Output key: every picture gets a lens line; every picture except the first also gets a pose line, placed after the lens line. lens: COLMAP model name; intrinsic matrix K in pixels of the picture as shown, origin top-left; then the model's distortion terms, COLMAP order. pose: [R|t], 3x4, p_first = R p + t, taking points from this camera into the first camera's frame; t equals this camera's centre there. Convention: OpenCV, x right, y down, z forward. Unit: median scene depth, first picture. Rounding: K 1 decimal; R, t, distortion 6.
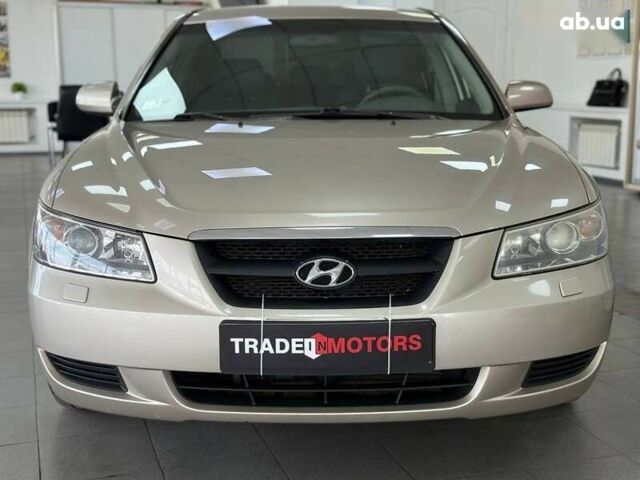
lens RADIAL K [[926.6, 0, 320.0], [0, 926.6, 240.0], [0, 0, 1]] dist [0.150361, 0.018014]
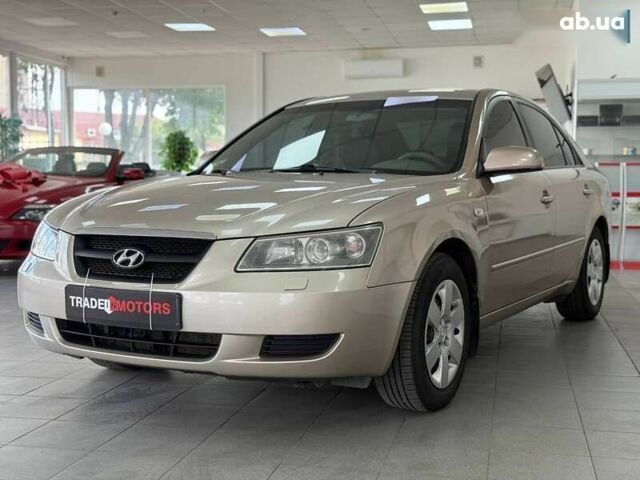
lens RADIAL K [[926.6, 0, 320.0], [0, 926.6, 240.0], [0, 0, 1]] dist [0.150361, 0.018014]
pose [[0.852367, 0.041727, -0.521276, 1.042929], [-0.098097, 0.991874, -0.081006, 0.097674], [0.513661, 0.120183, 0.849534, -0.110819]]
